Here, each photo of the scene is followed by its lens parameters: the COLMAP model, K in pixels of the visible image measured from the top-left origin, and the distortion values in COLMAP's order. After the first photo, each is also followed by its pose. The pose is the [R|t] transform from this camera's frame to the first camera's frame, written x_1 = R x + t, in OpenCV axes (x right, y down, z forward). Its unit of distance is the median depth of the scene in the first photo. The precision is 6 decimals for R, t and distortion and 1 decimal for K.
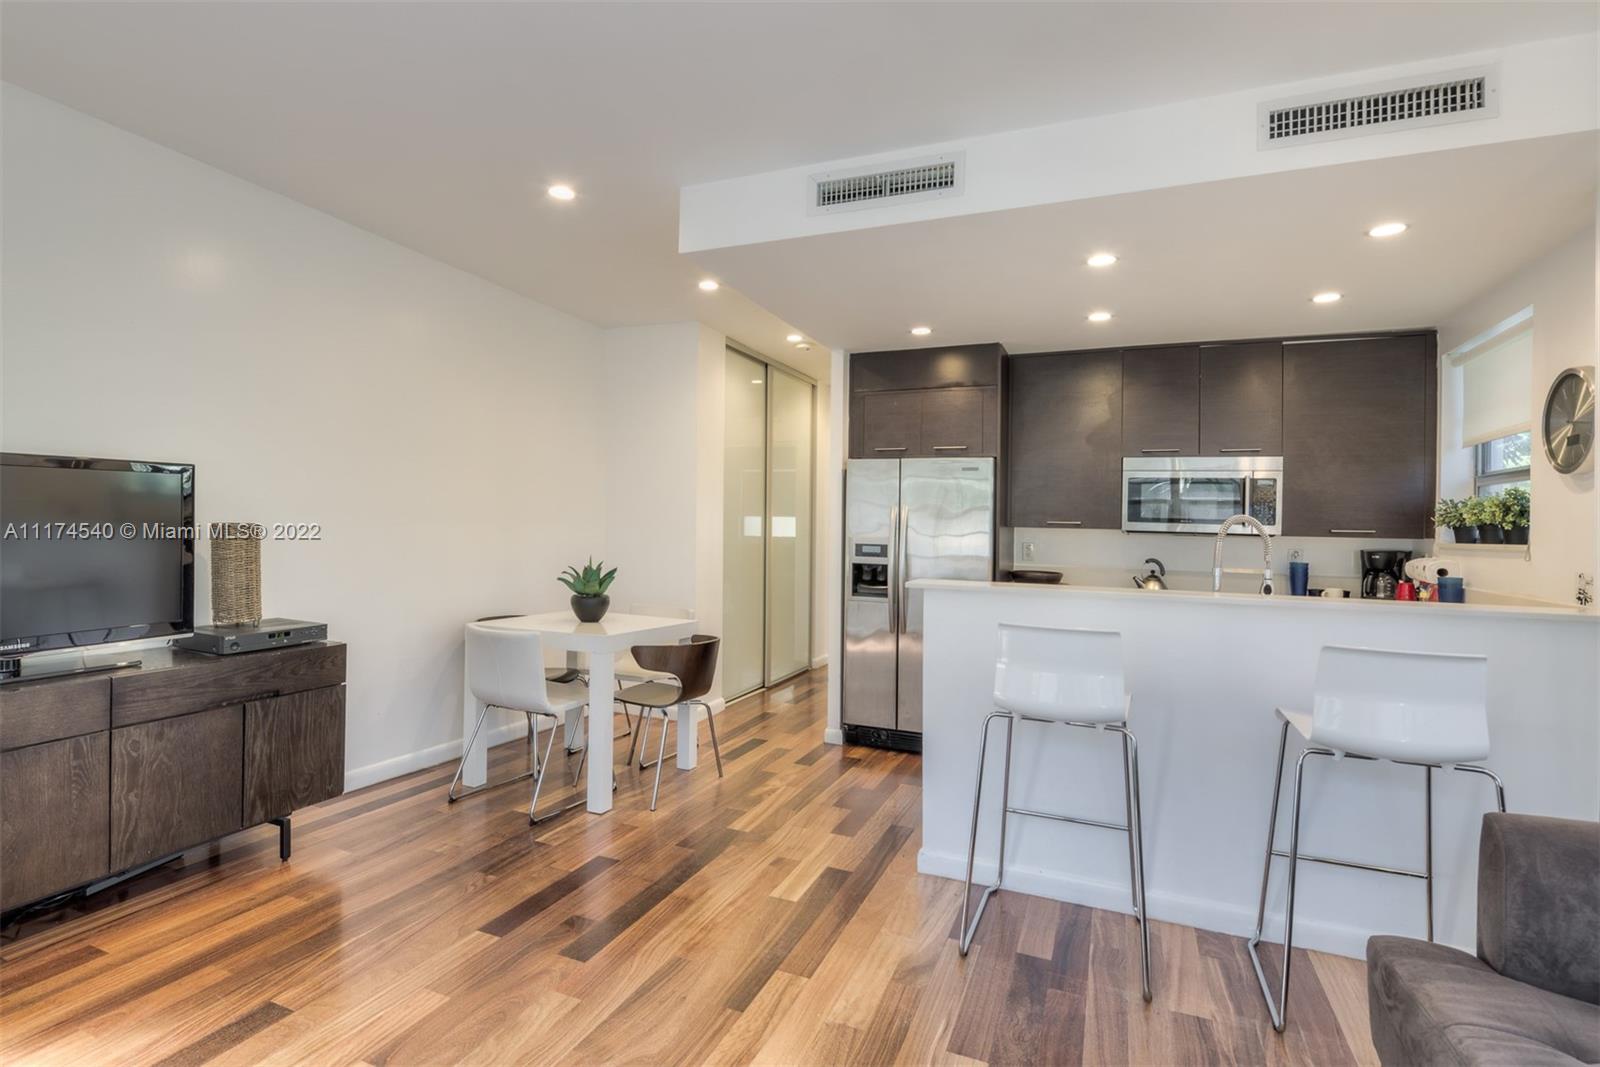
lens RADIAL K [[782.3, 0, 783.5], [0, 782.3, 522.0], [0, 0, 1]] dist [0.000607, 0.000049]
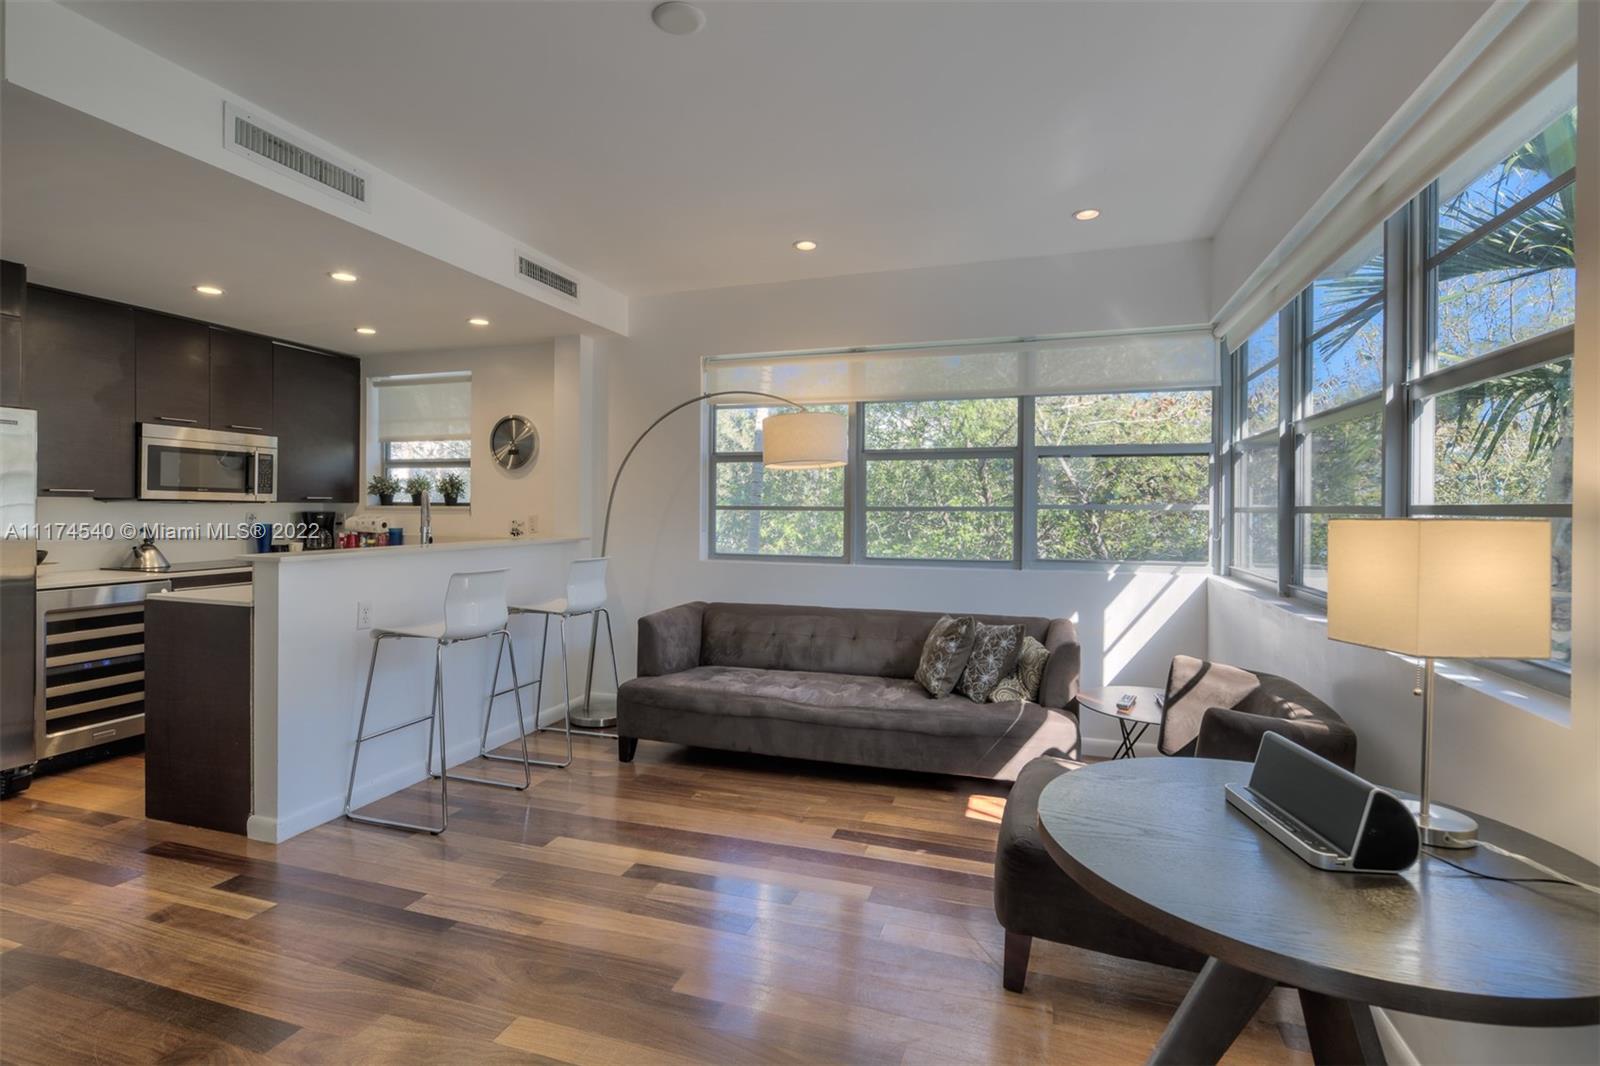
lens RADIAL K [[775.1, 0, 791.9], [0, 775.1, 503.4], [0, 0, 1]] dist [0.007328, 0.000432]
pose [[-0.079613, -0.017813, 0.996667, -0.680983], [-0.016342, 0.999729, 0.016563, -0.014671], [-0.996692, -0.014969, -0.079882, 0.332276]]
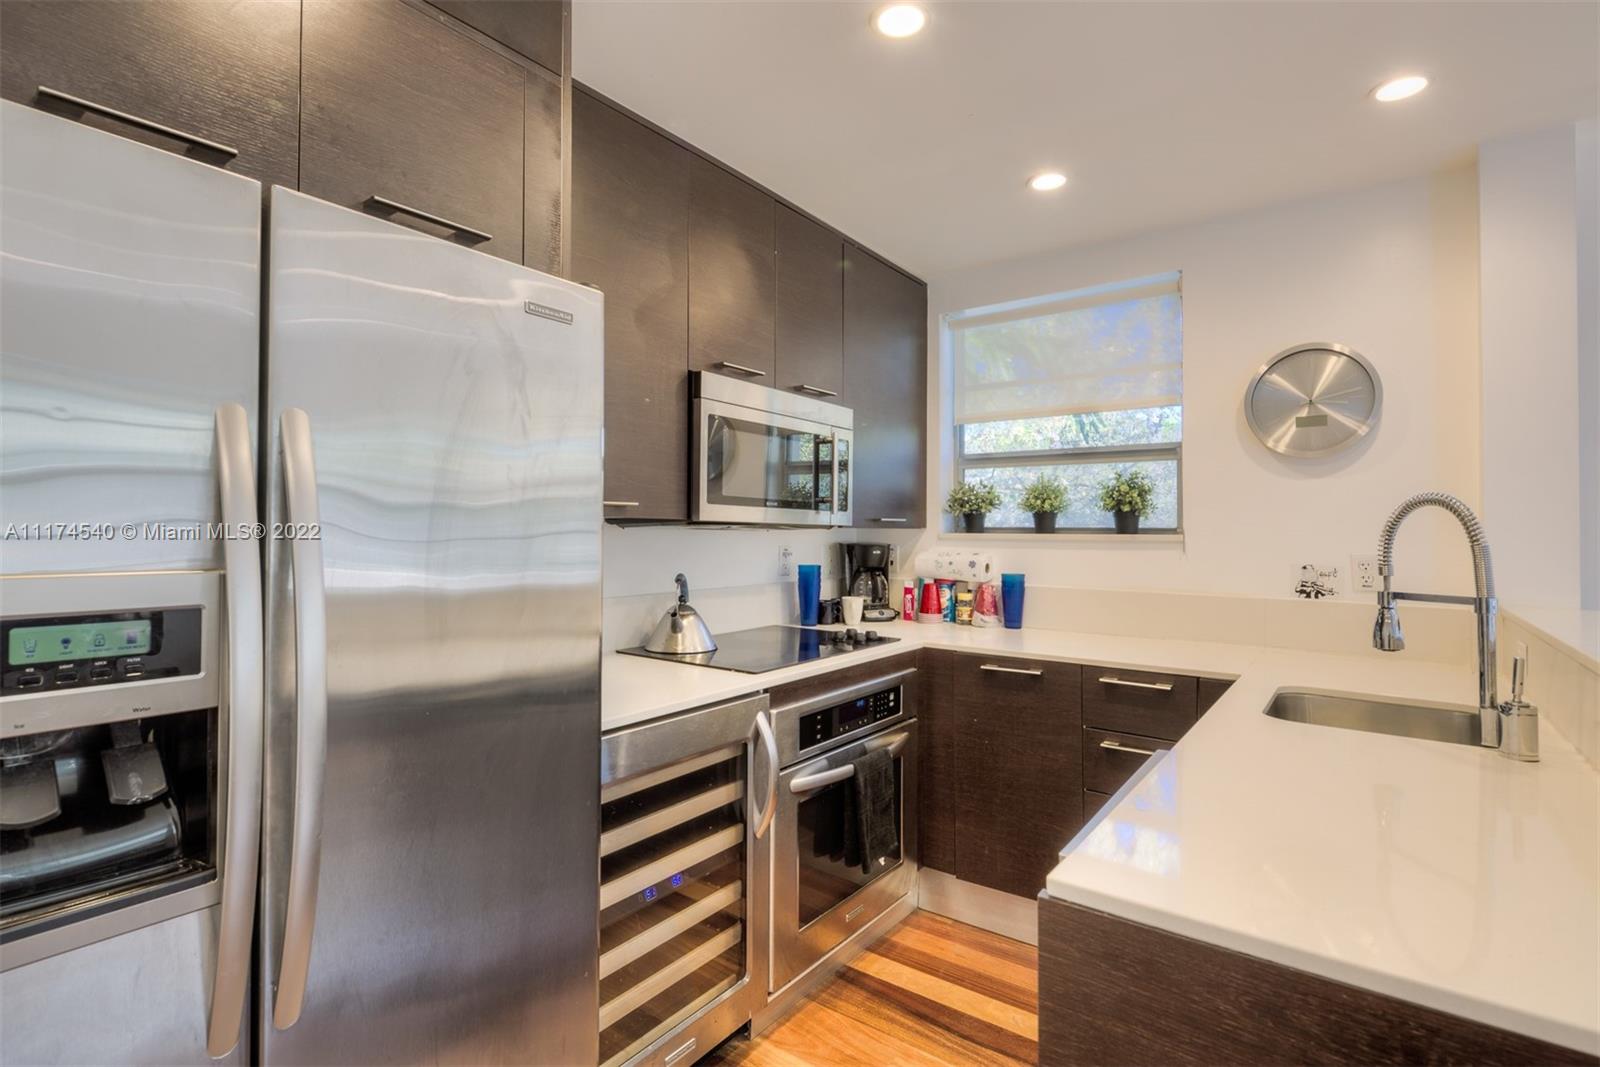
lens RADIAL K [[775.1, 0, 791.9], [0, 775.1, 503.9], [0, 0, 1]] dist [0.007328, 0.000432]
pose [[0.222178, 0.011664, 0.974936, -0.026675], [-0.010428, 0.999900, -0.009587, 0.005061], [-0.974950, -0.008036, 0.222278, 0.983305]]
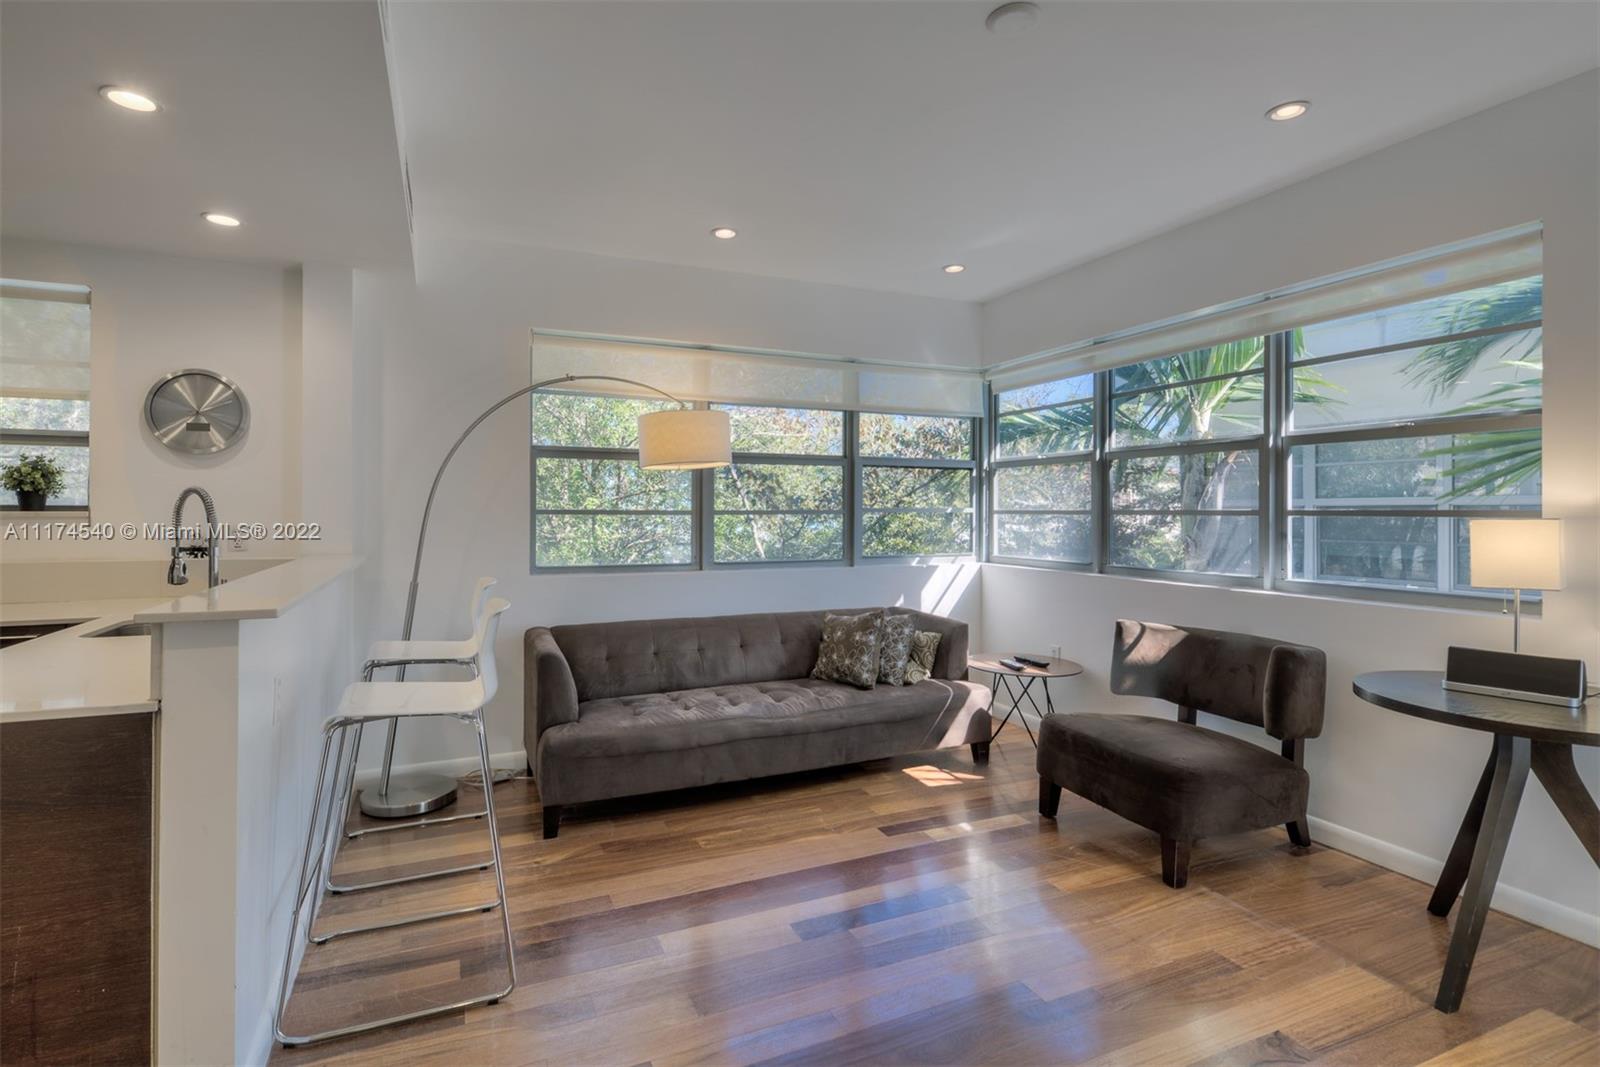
lens RADIAL K [[775.1, 0, 791.9], [0, 775.1, 503.9], [0, 0, 1]] dist [0.007328, 0.000432]
pose [[-0.731720, -0.018635, 0.681351, -0.369734], [-0.025036, 0.999686, 0.000454, -0.004632], [-0.681146, -0.016726, -0.731957, 0.892617]]
